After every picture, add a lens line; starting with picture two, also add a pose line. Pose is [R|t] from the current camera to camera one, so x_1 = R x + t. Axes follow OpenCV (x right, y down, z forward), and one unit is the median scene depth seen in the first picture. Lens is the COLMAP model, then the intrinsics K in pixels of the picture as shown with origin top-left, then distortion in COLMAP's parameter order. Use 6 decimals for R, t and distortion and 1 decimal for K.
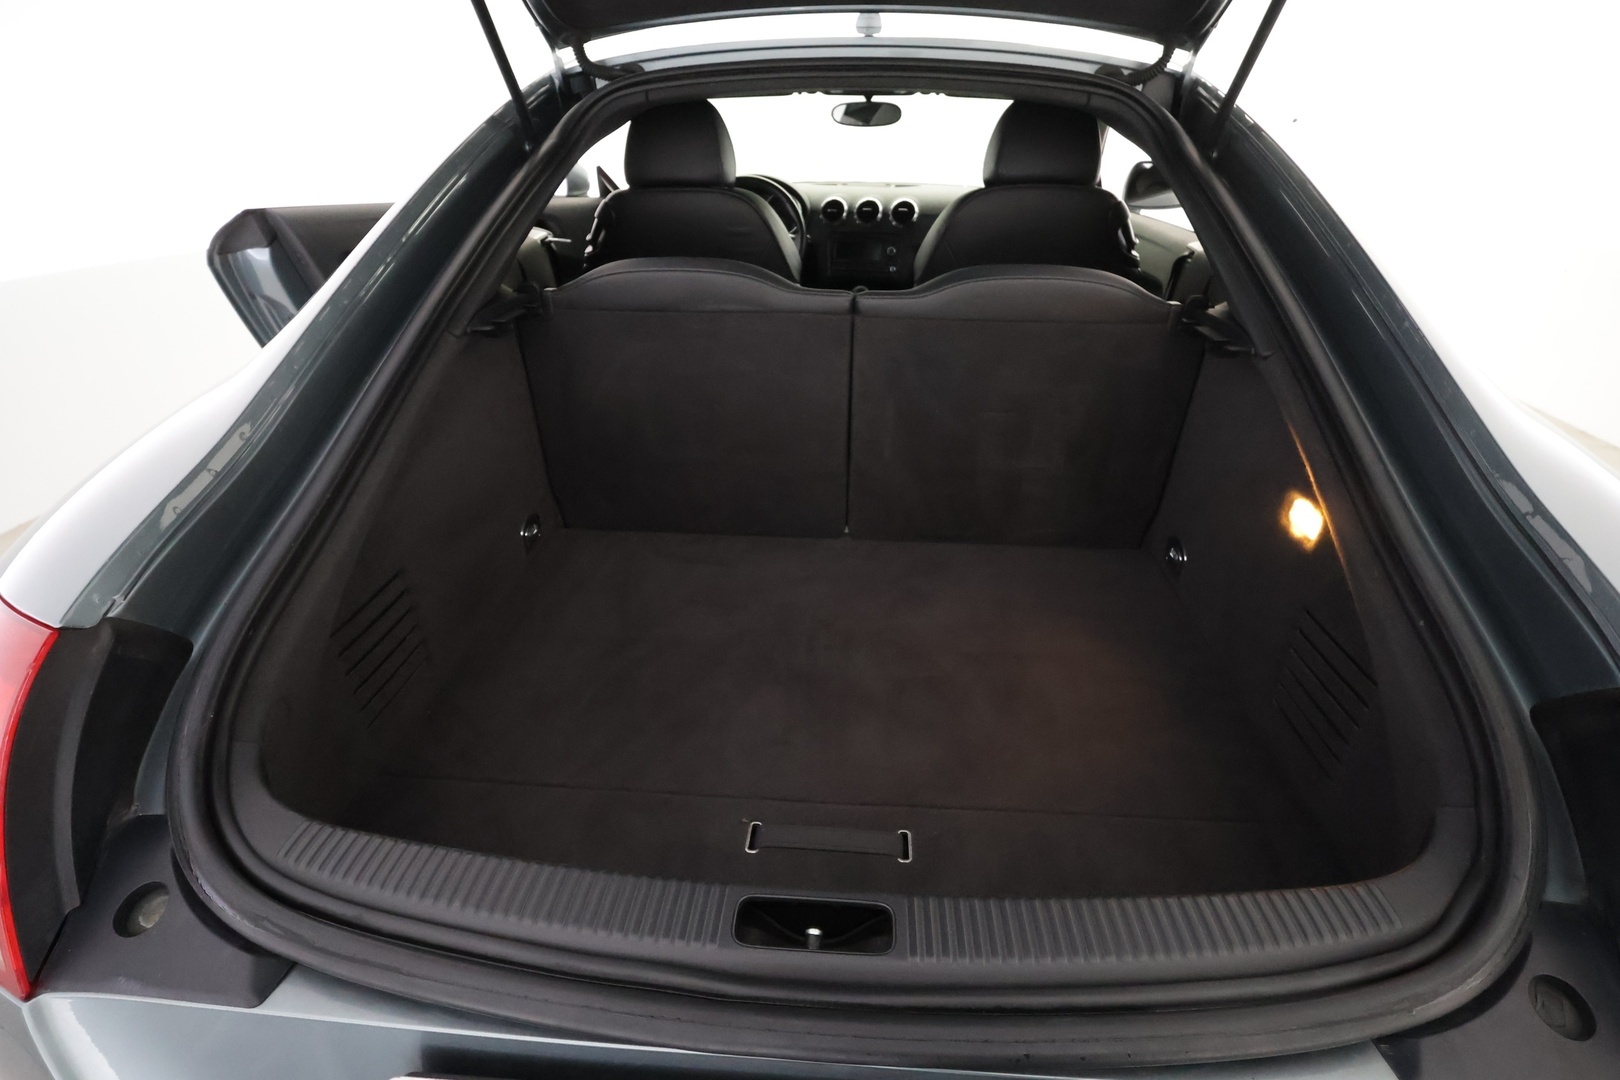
lens RADIAL K [[776.6, 0, 810.0], [0, 776.6, 540.0], [0, 0, 1]] dist [0.003104, 0.000556]
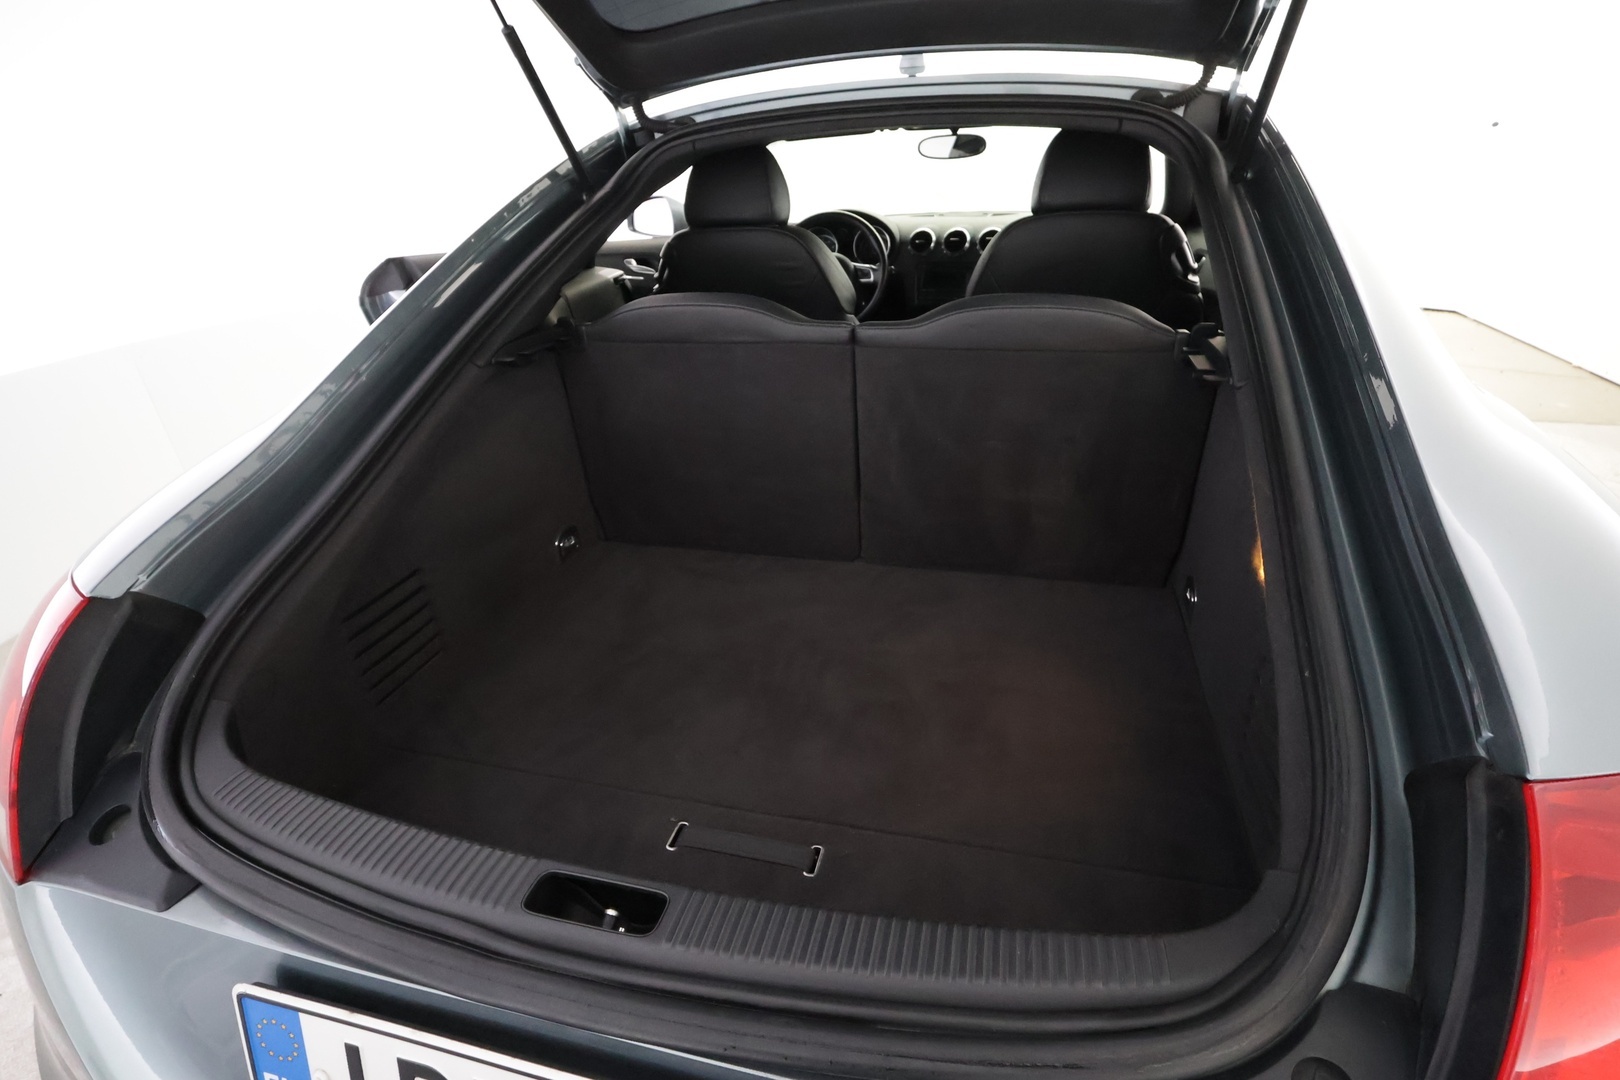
lens RADIAL K [[776.6, 0, 810.0], [0, 776.6, 540.0], [0, 0, 1]] dist [0.003104, 0.000556]
pose [[0.981668, 0.040453, -0.186257, 0.175824], [-0.046629, 0.998494, -0.028897, 0.001163], [0.184808, 0.037052, 0.982076, -0.013307]]
